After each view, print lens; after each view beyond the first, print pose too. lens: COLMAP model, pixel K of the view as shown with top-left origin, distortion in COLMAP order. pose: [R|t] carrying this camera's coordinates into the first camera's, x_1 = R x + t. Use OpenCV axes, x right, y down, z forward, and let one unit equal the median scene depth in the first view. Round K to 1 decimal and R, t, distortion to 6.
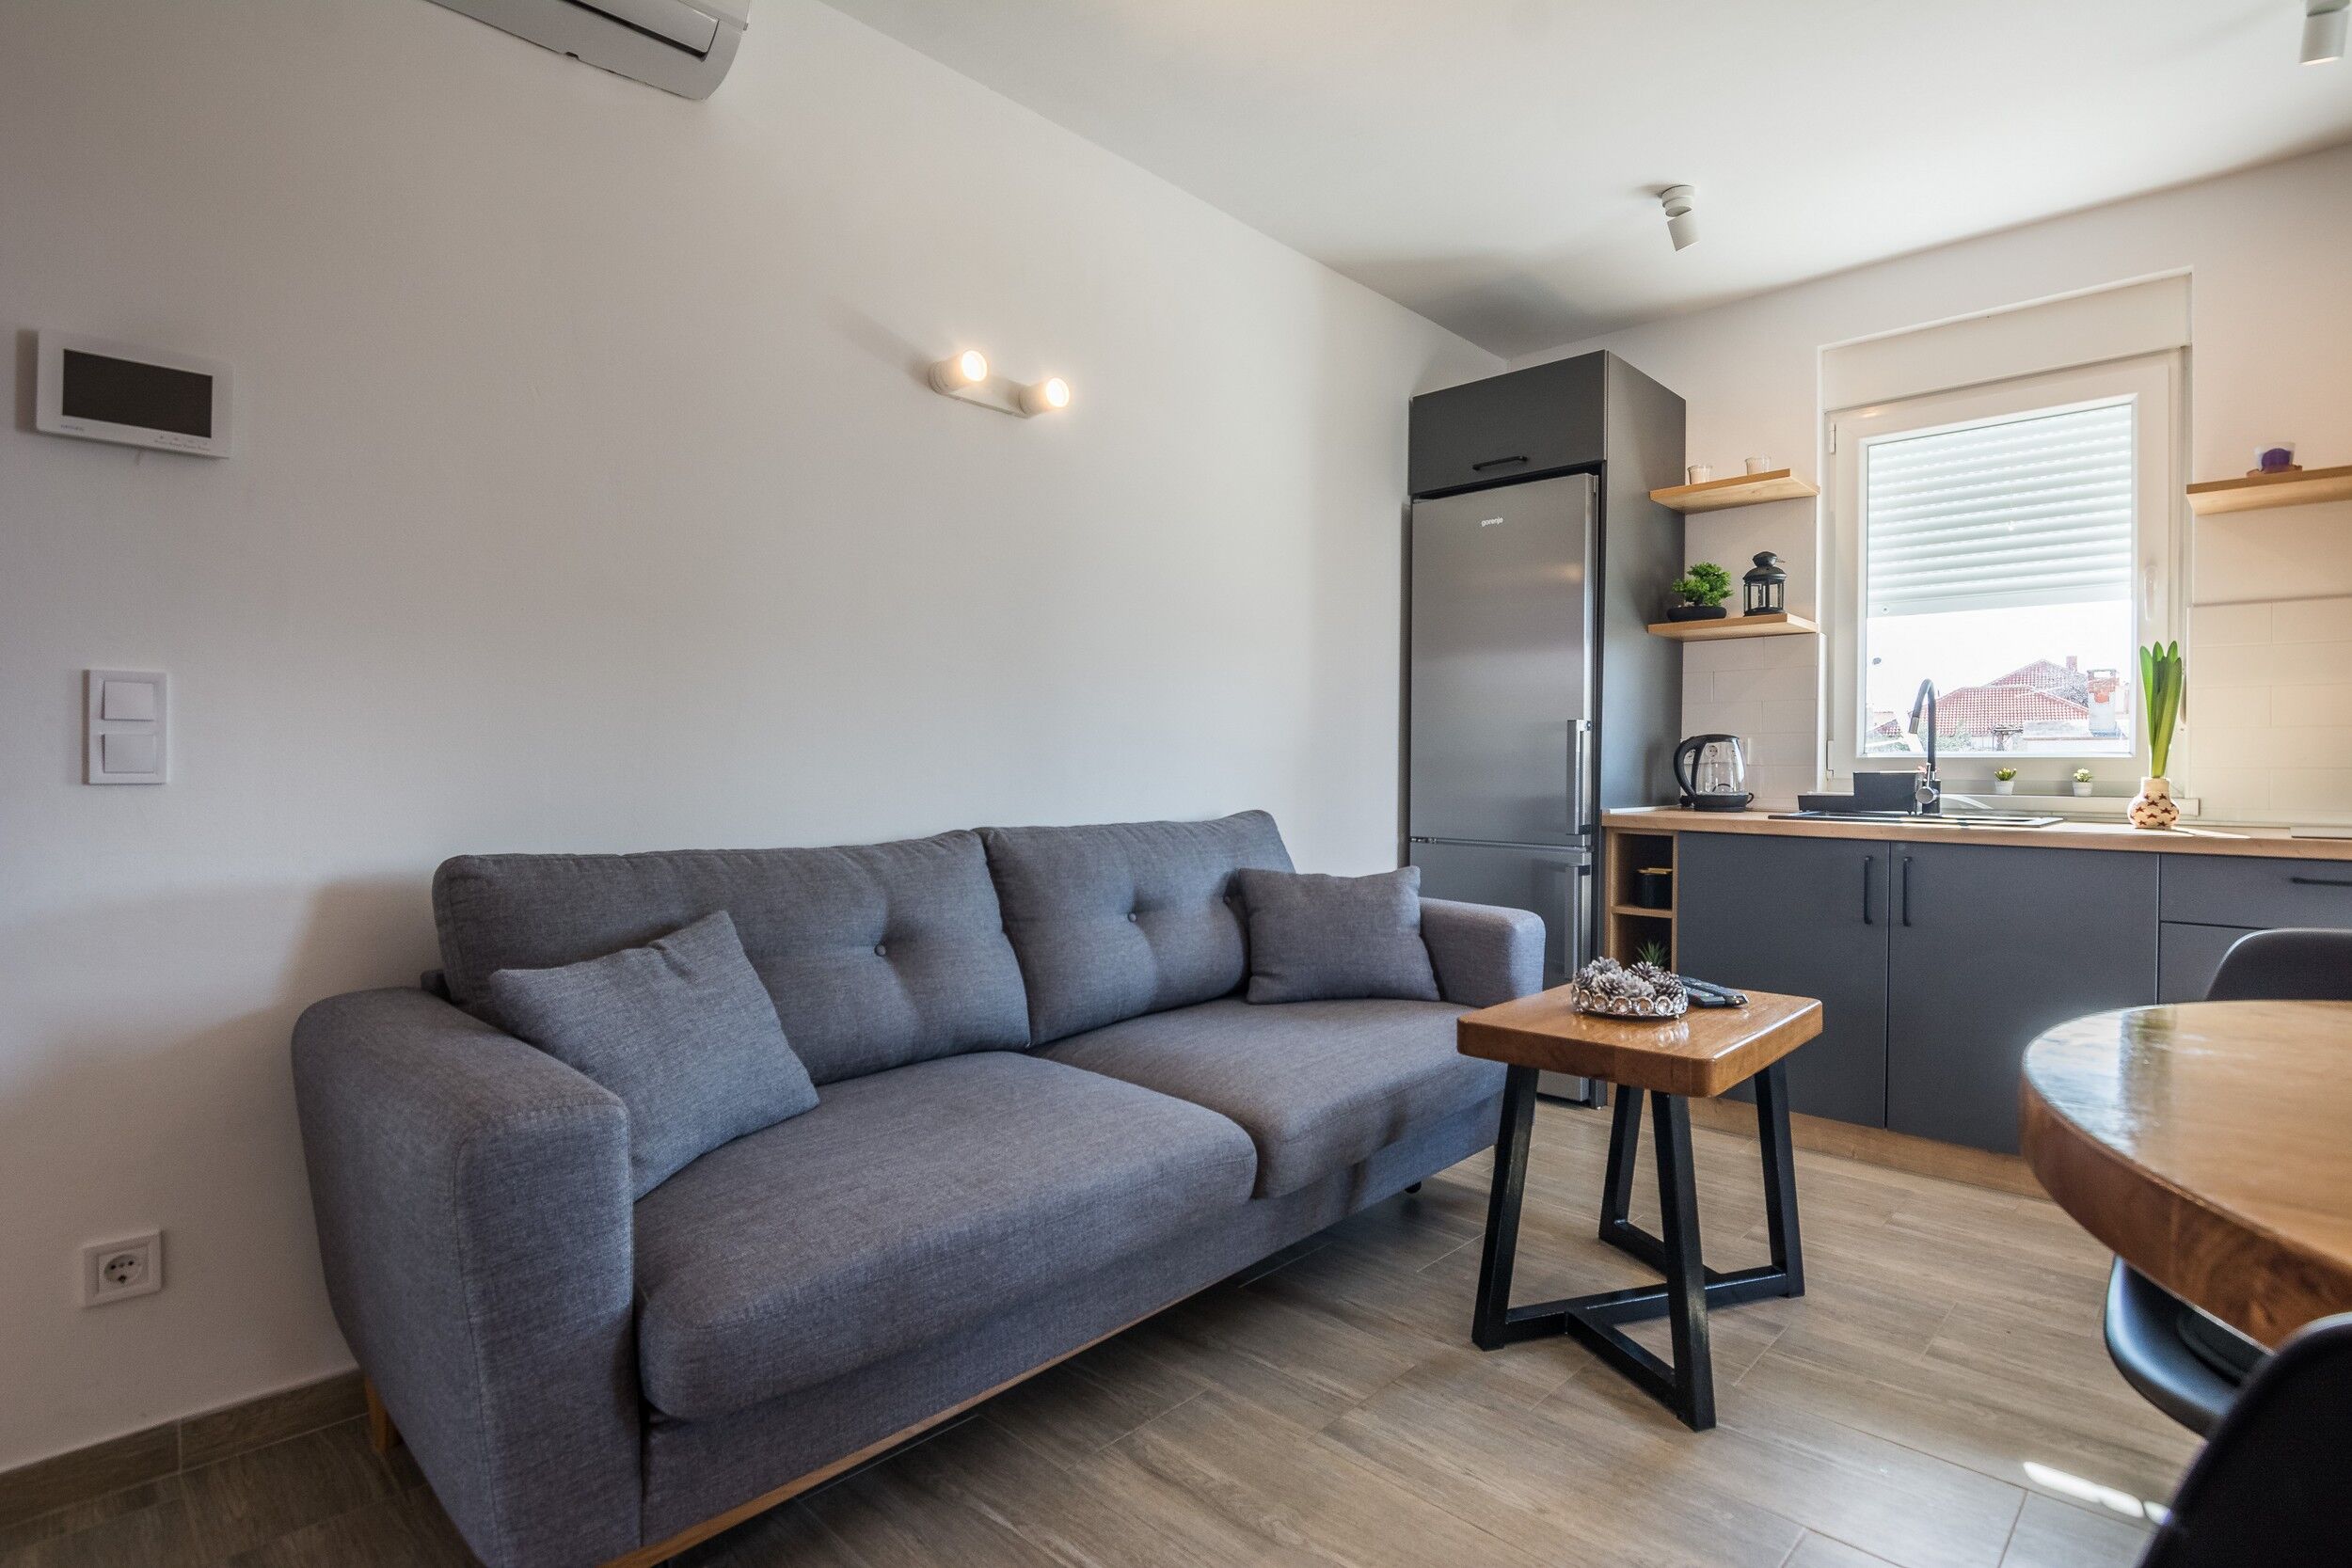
lens RADIAL K [[1164.1, 0, 1162.8], [0, 1164.1, 768.2], [0, 0, 1]] dist [-0.002059, -0.010327]
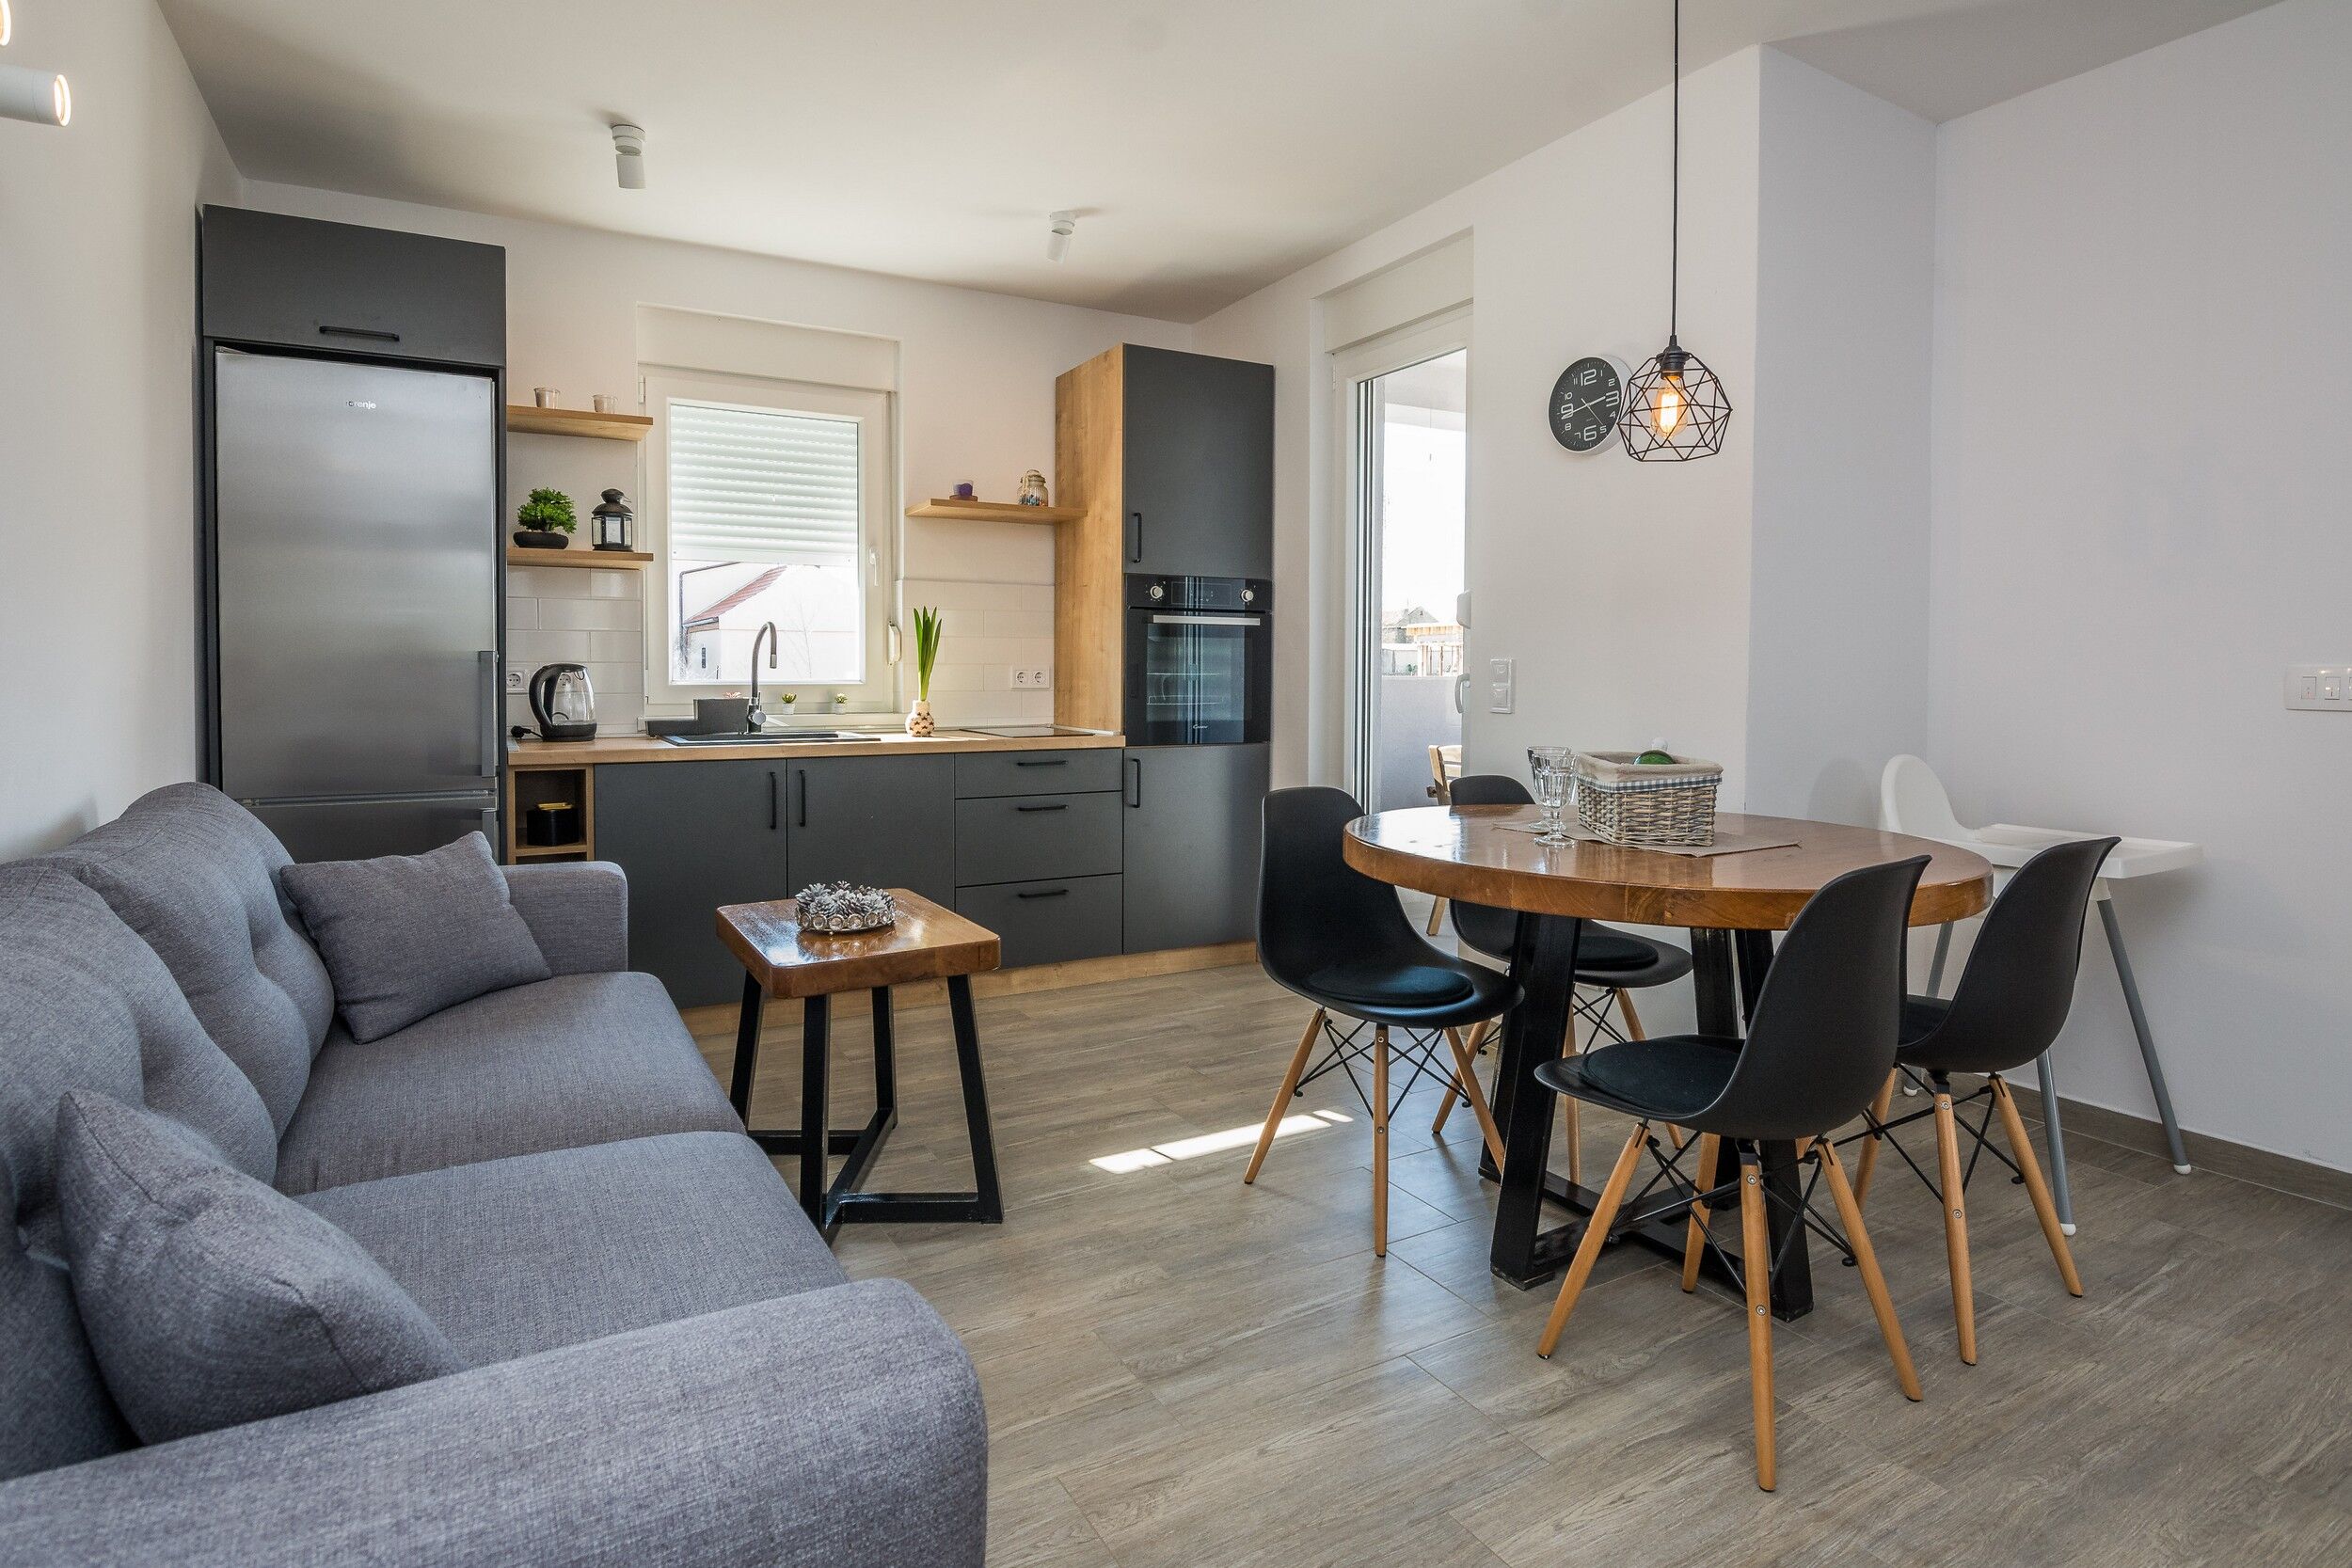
lens RADIAL K [[1199.8, 0, 1173.0], [0, 1199.8, 709.5], [0, 0, 1]] dist [-0.011302, -0.000635]
pose [[0.281494, -0.037165, 0.958843, -0.415473], [0.004164, 0.999288, 0.037511, -0.030279], [-0.959554, -0.006566, 0.281448, 0.240987]]
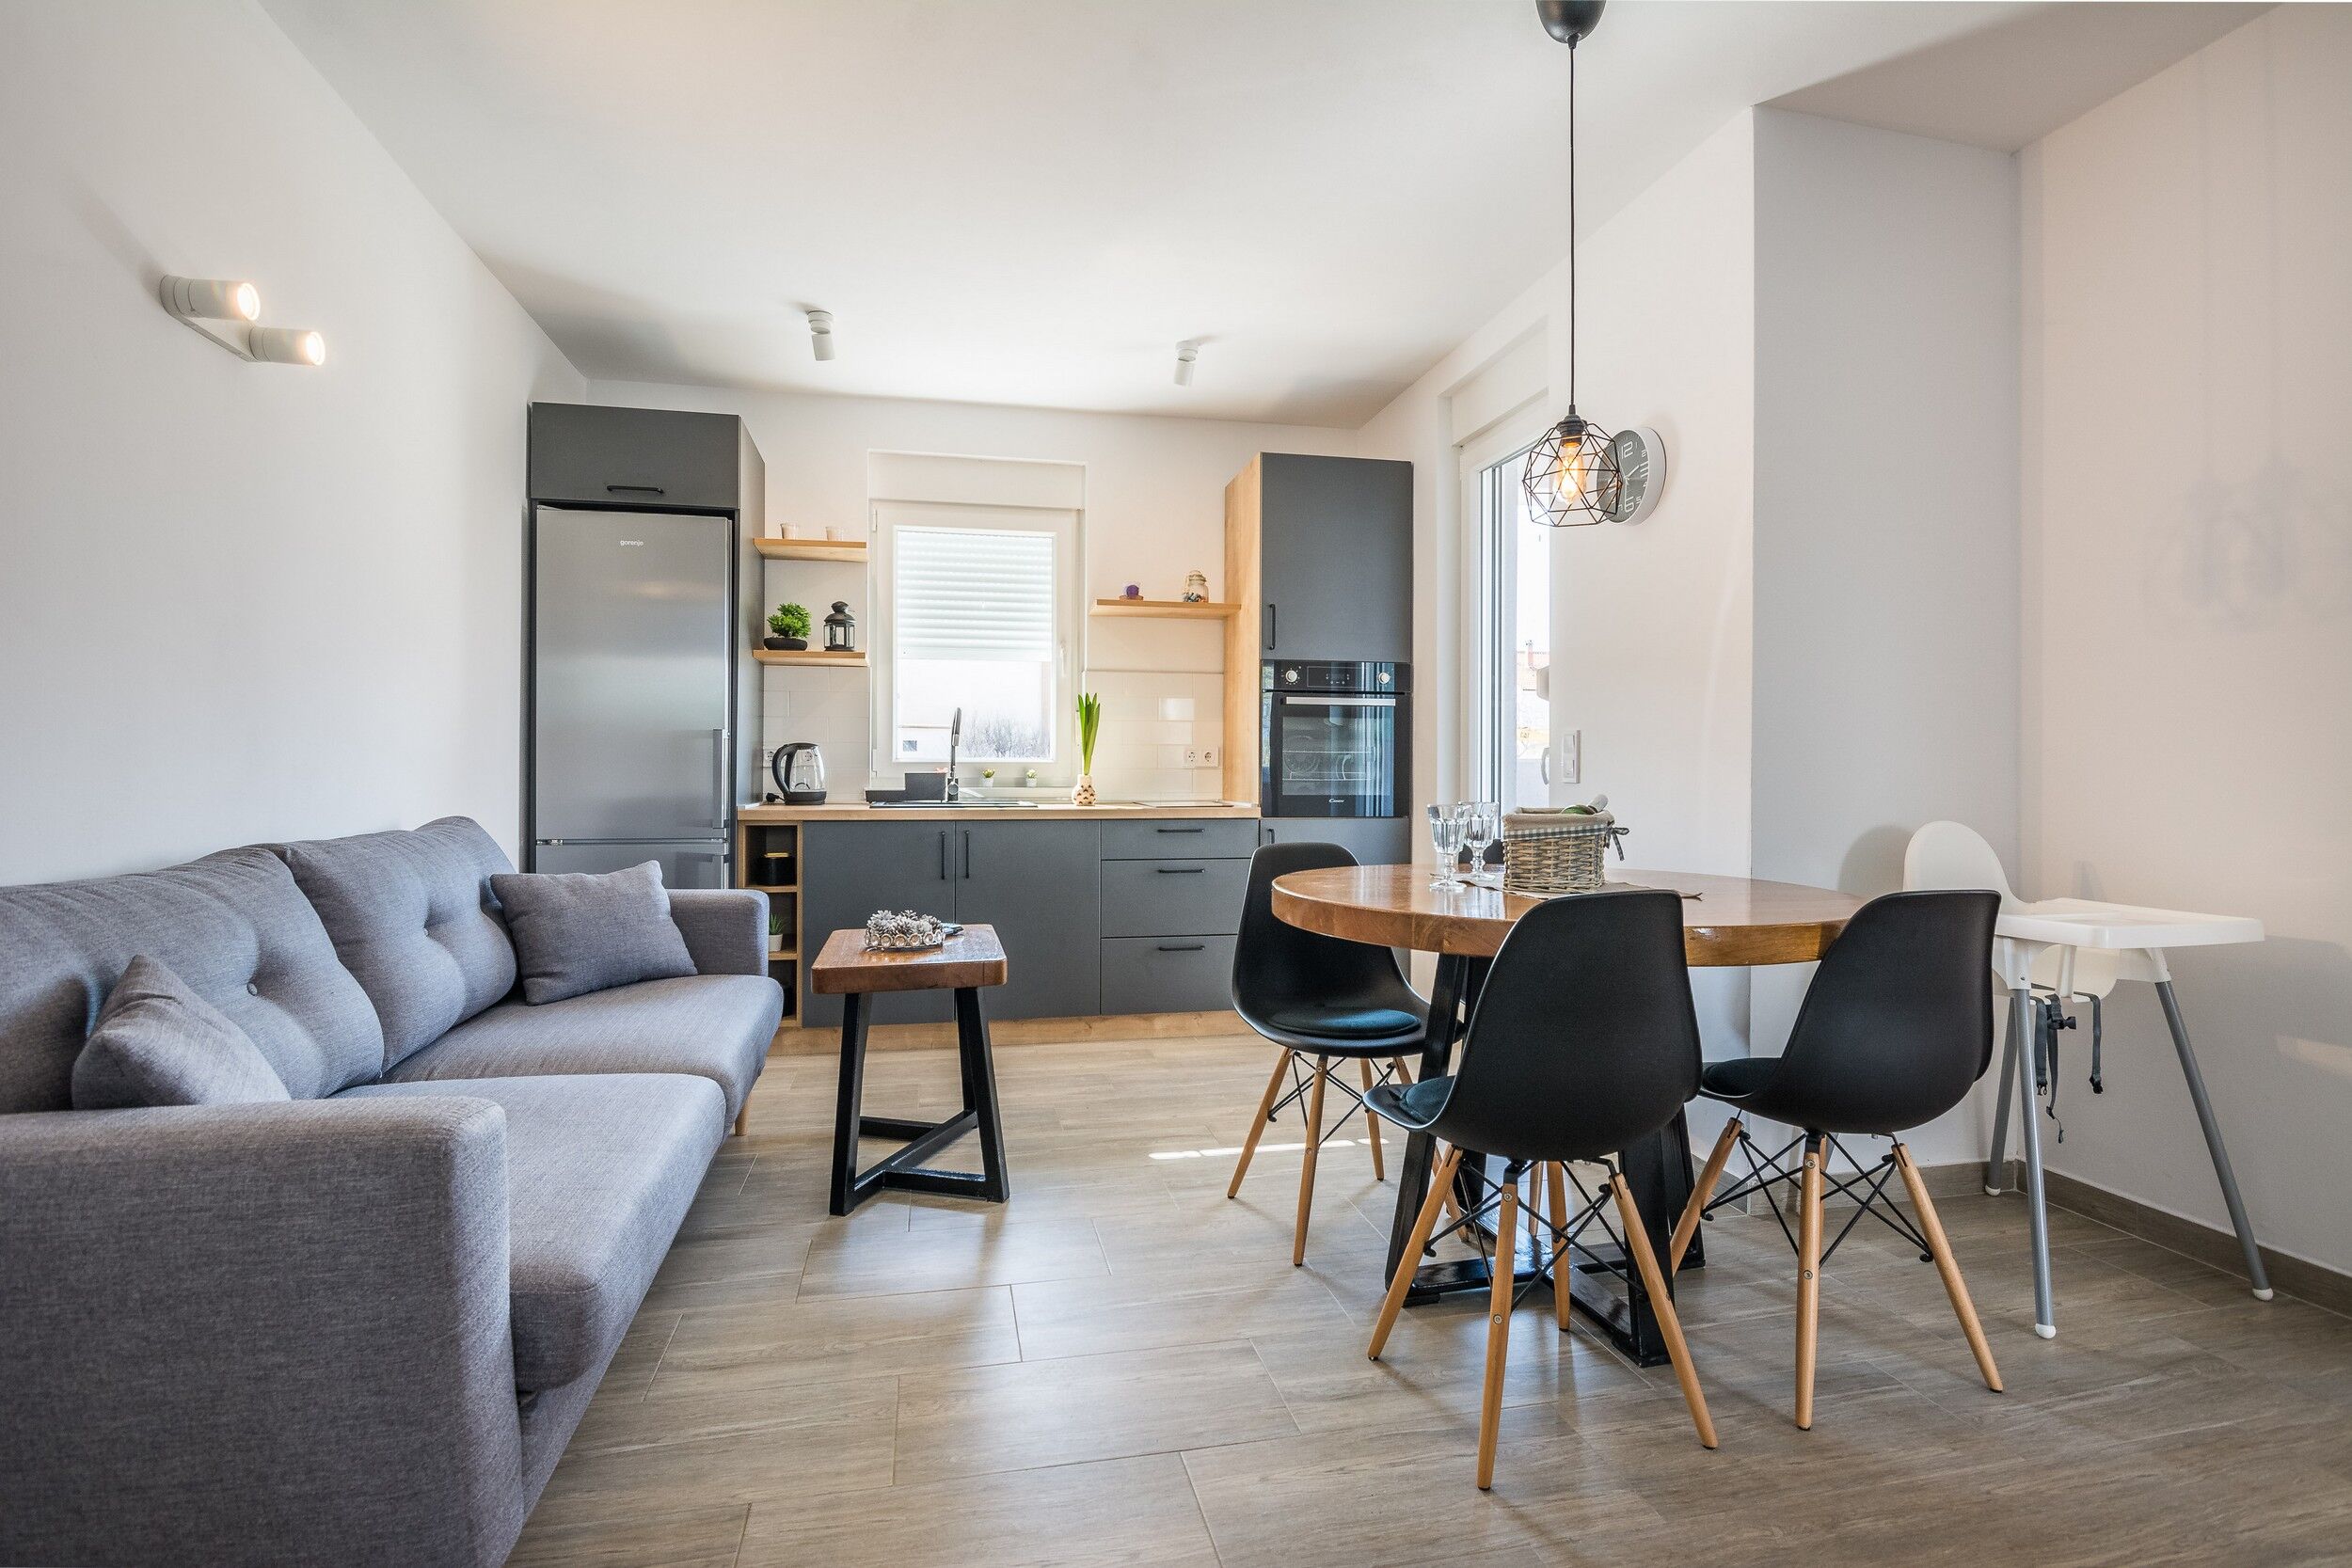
lens RADIAL K [[1151.4, 0, 1202.9], [0, 1151.4, 771.7], [0, 0, 1]] dist [-0.012951, -0.000238]
pose [[0.542457, -0.006583, 0.840058, -0.368572], [0.004844, 0.999977, 0.004708, -0.002575], [-0.840070, 0.001515, 0.542476, -0.026791]]
